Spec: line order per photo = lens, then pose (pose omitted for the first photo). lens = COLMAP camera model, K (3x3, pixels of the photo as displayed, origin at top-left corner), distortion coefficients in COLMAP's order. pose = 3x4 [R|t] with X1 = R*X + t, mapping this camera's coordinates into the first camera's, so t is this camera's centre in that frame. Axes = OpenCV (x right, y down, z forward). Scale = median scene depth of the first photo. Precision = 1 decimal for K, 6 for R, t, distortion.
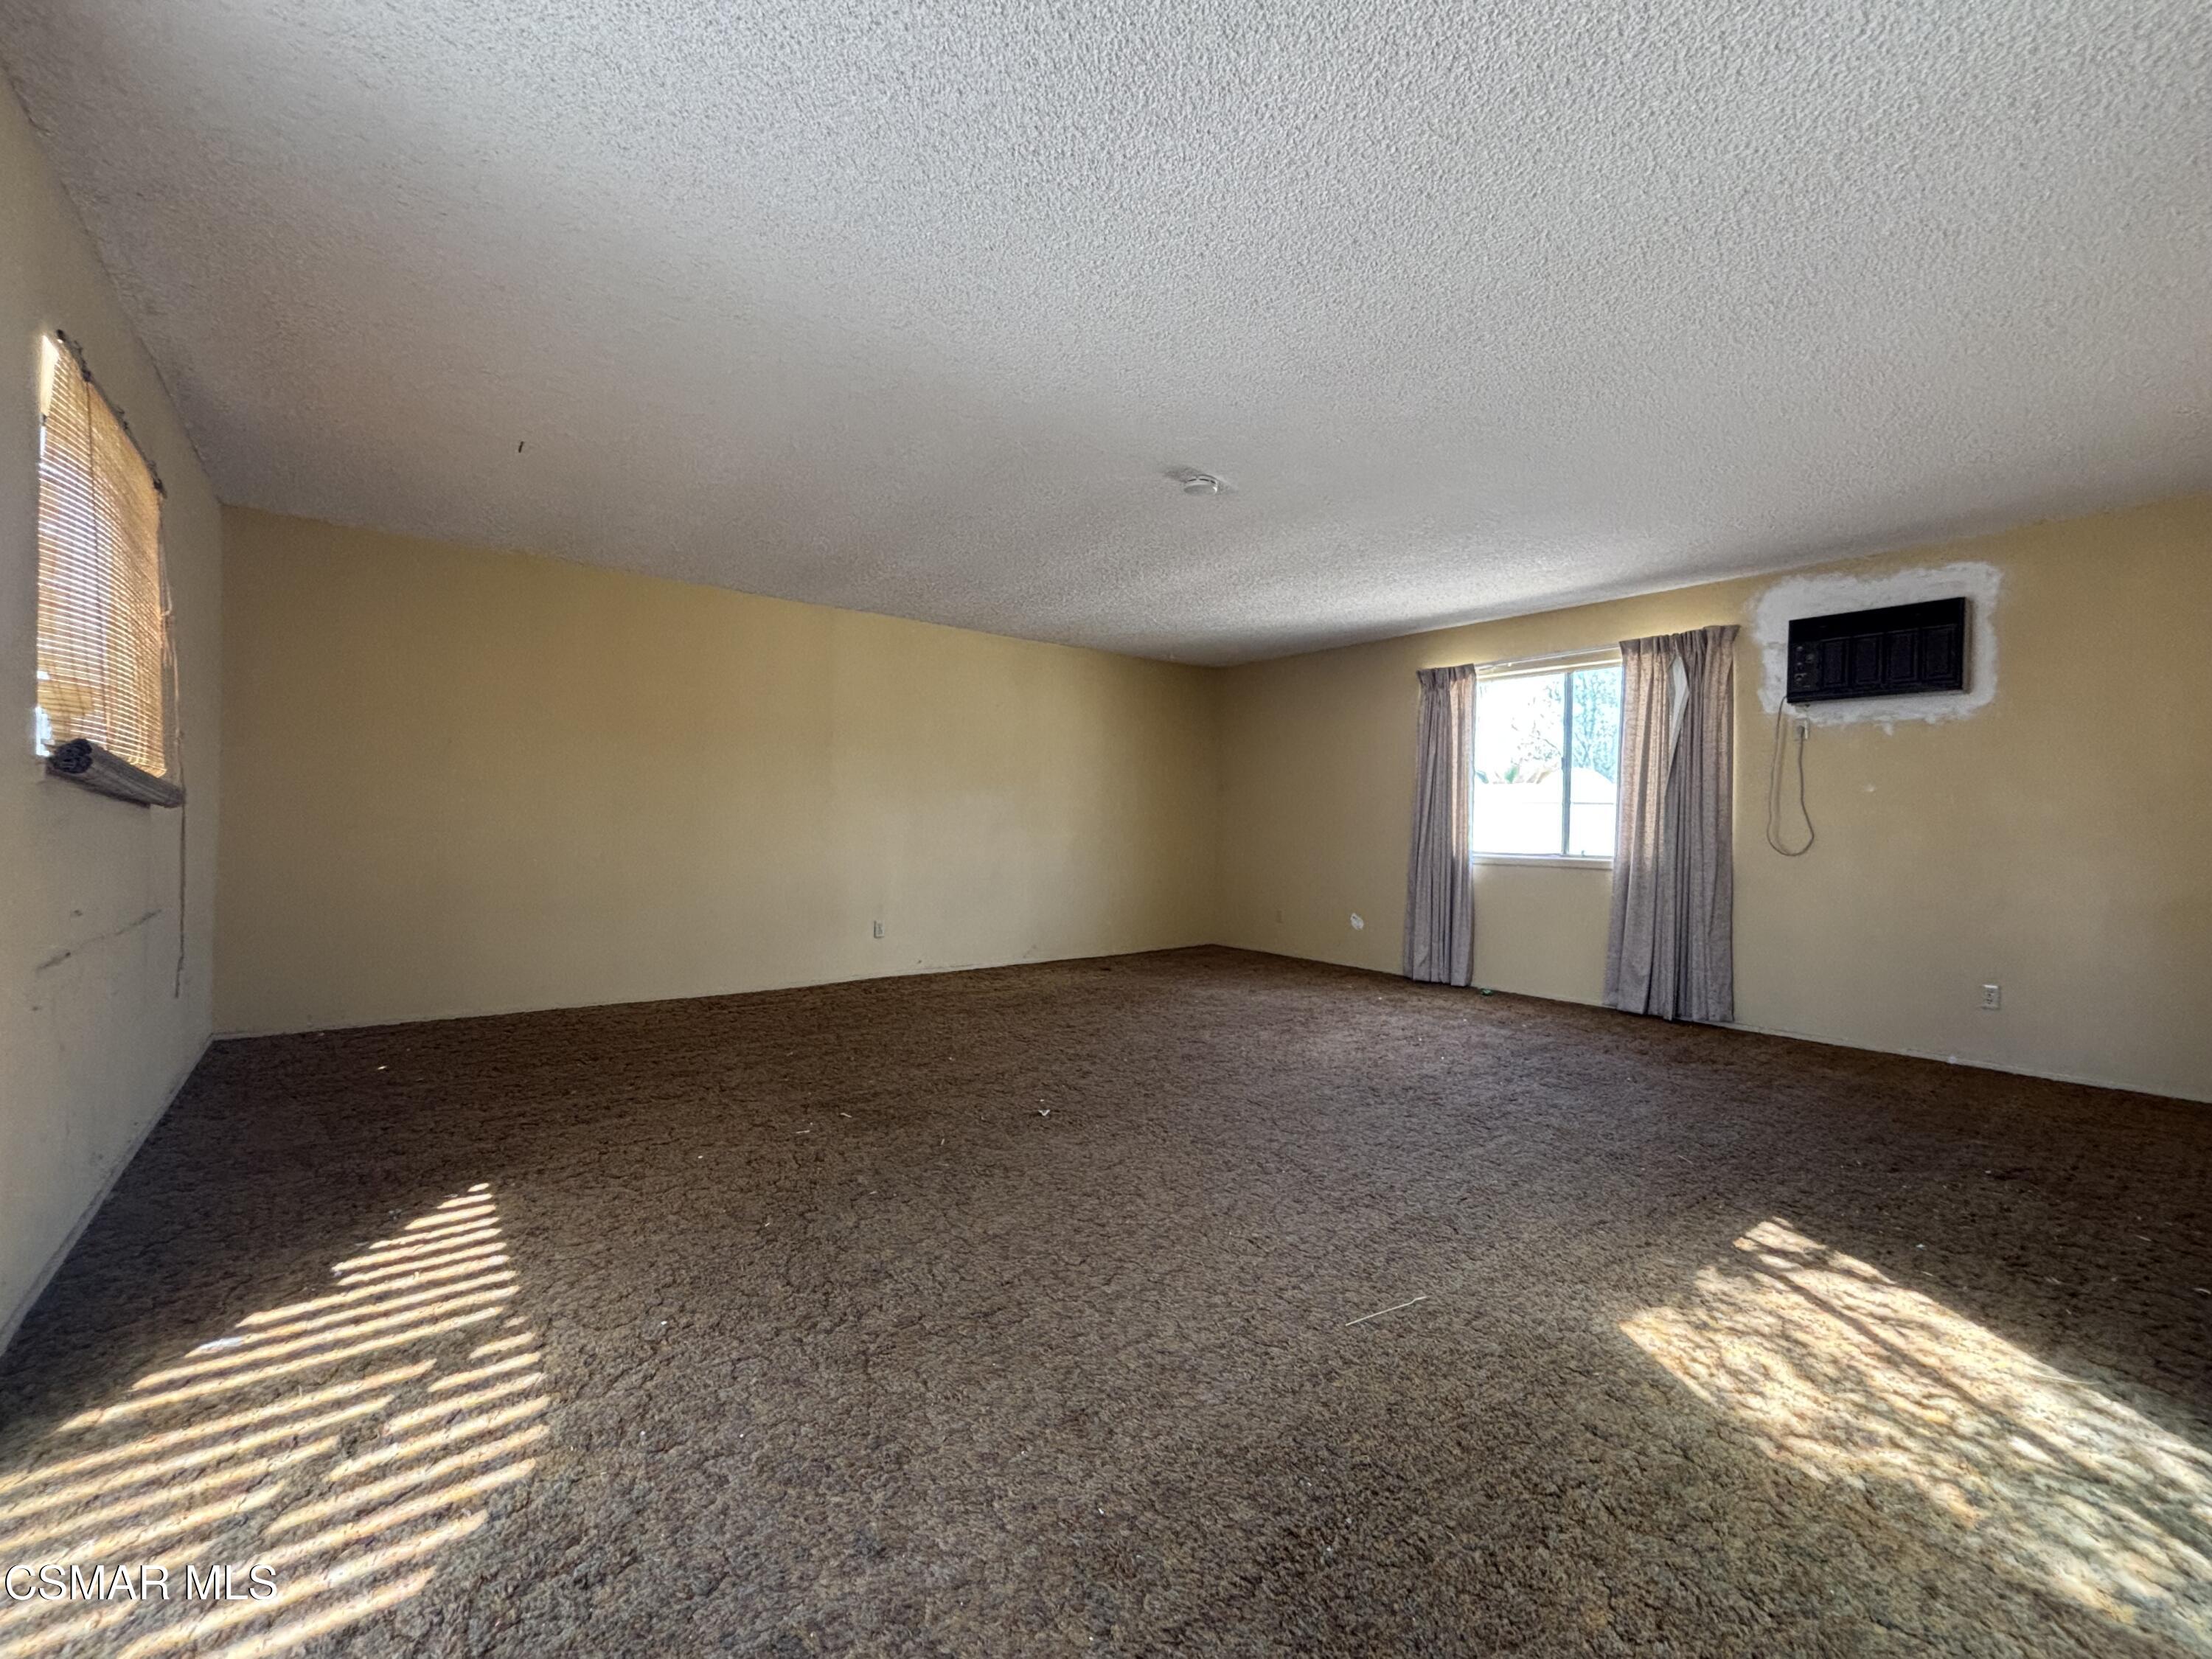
lens RADIAL K [[900.4, 0, 1097.4], [0, 900.4, 818.4], [0, 0, 1]] dist [0.002113, -0.000784]
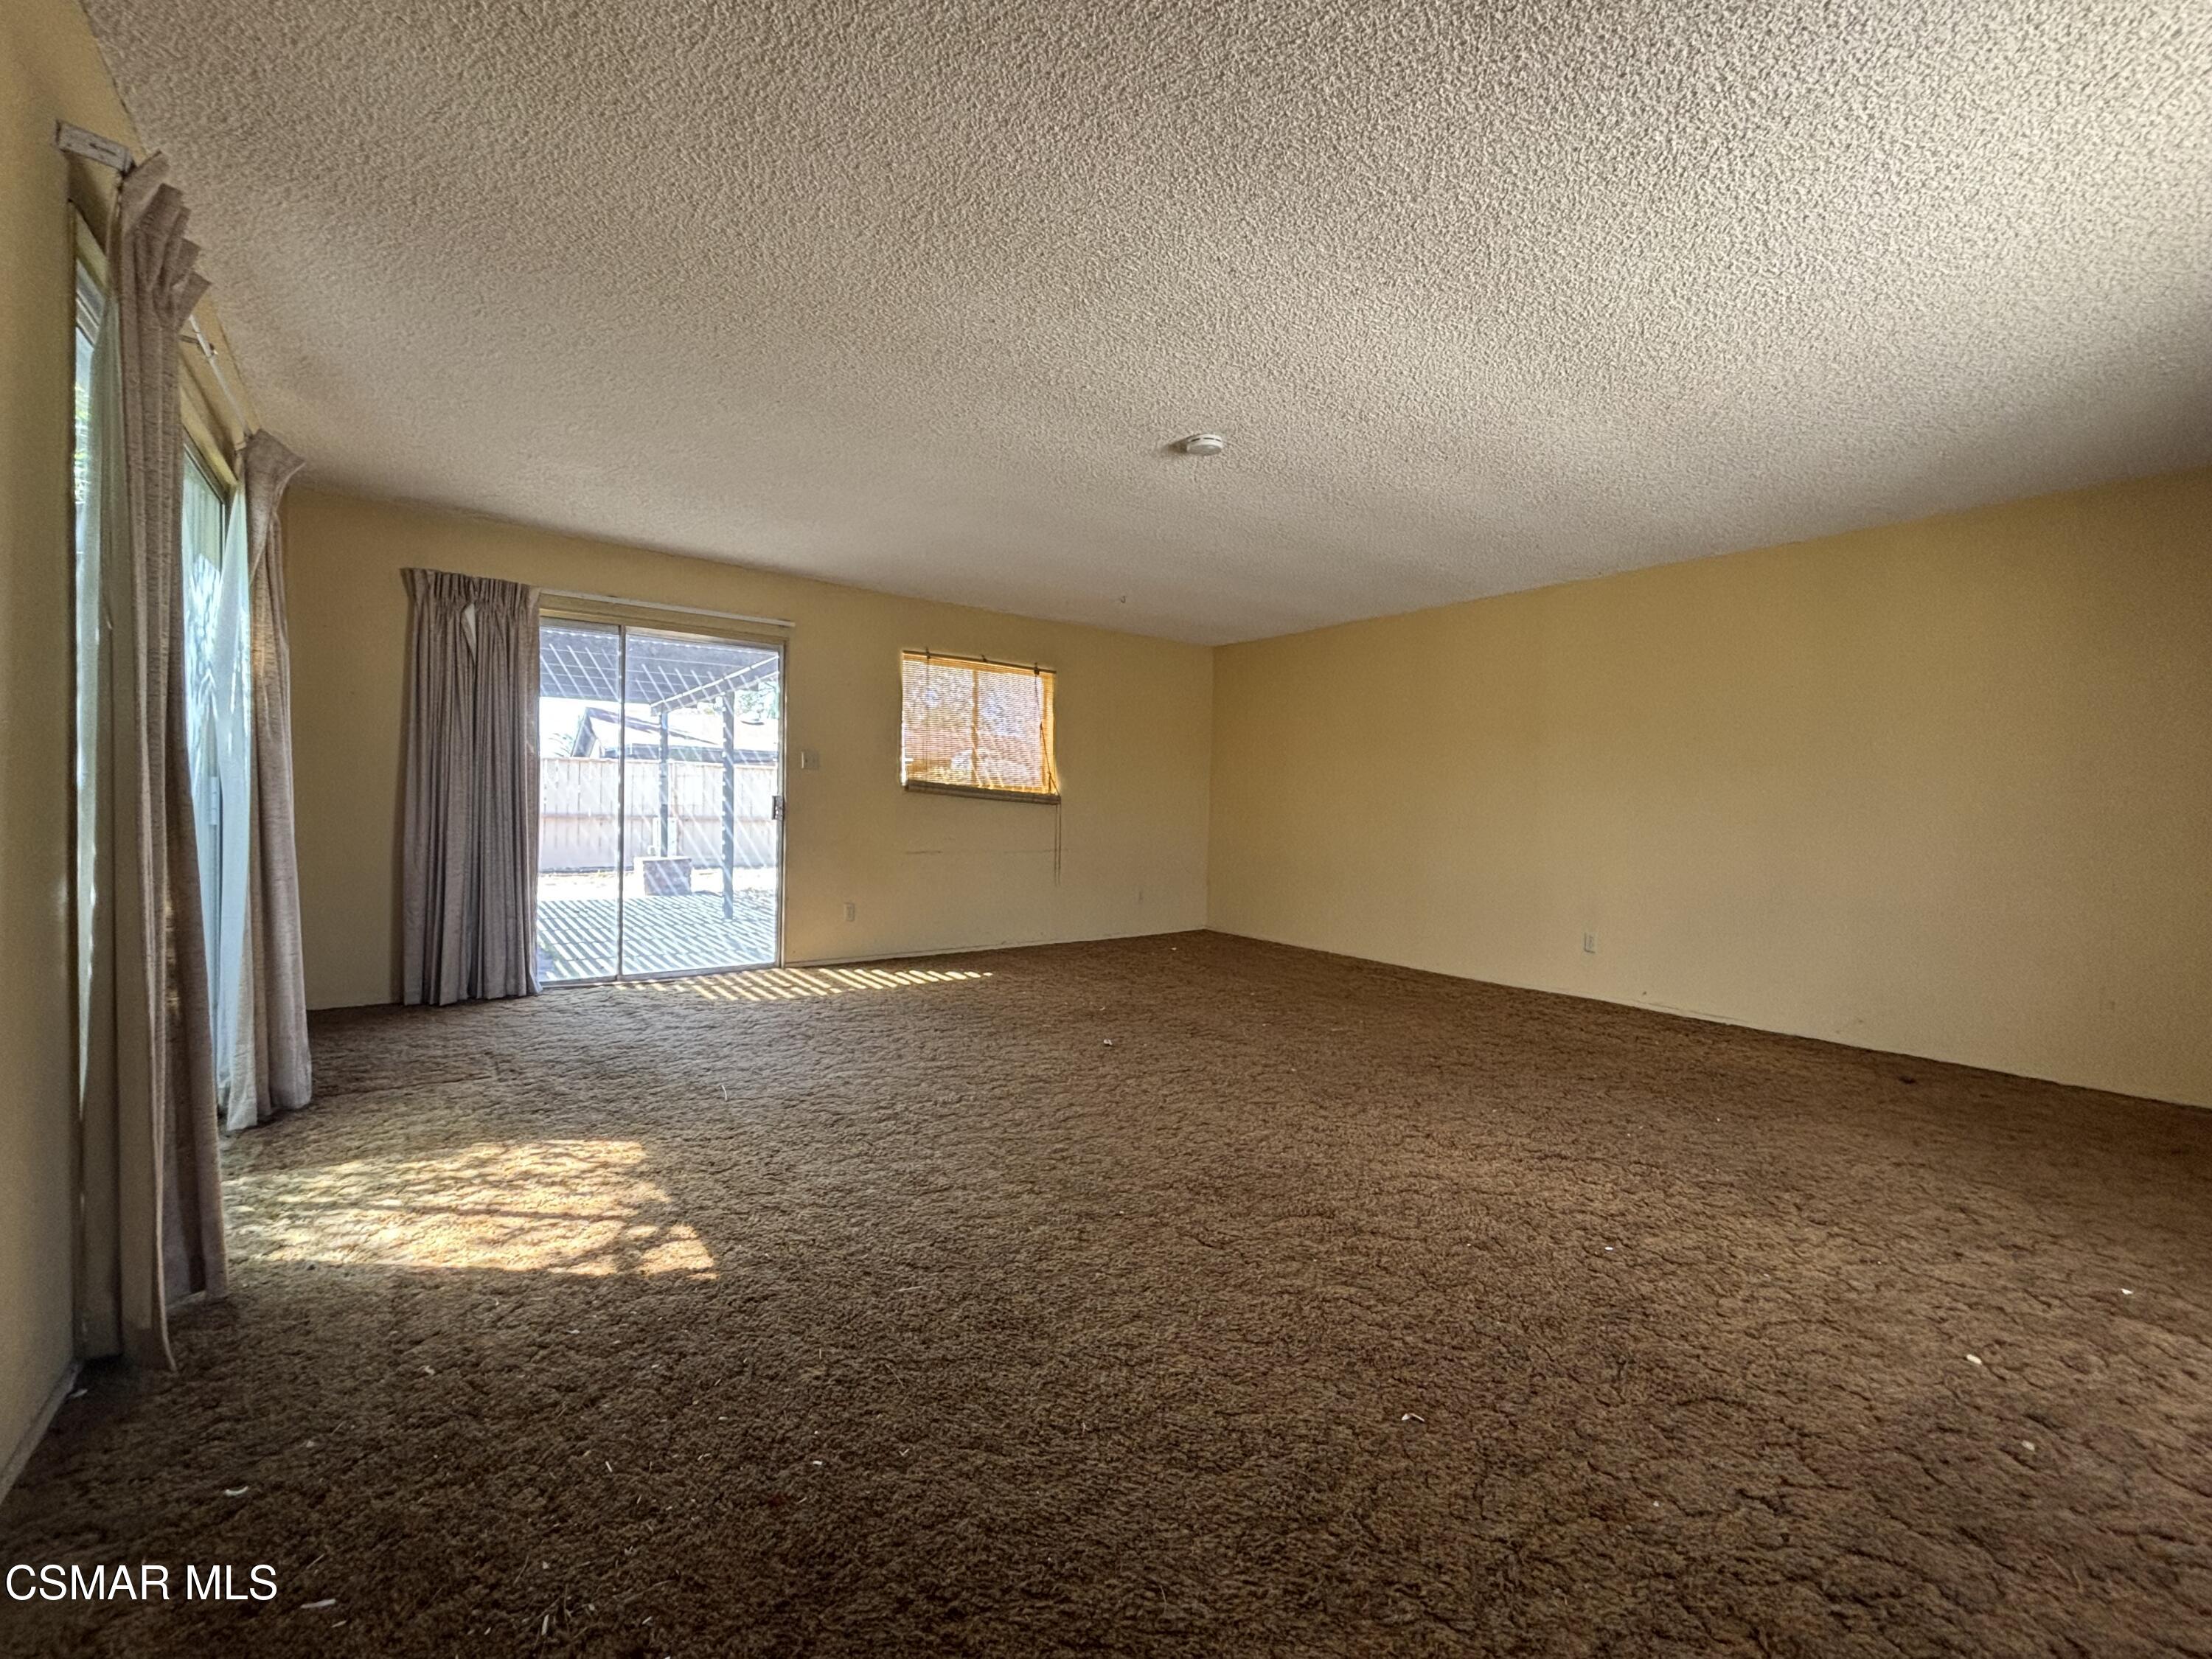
lens RADIAL K [[900.4, 0, 1100.2], [0, 900.4, 836.2], [0, 0, 1]] dist [0.002113, -0.000784]
pose [[0.001424, 0.018406, -0.999830, 2.069873], [-0.032988, 0.999287, 0.018349, 0.030991], [0.999455, 0.032956, 0.002030, 1.774408]]
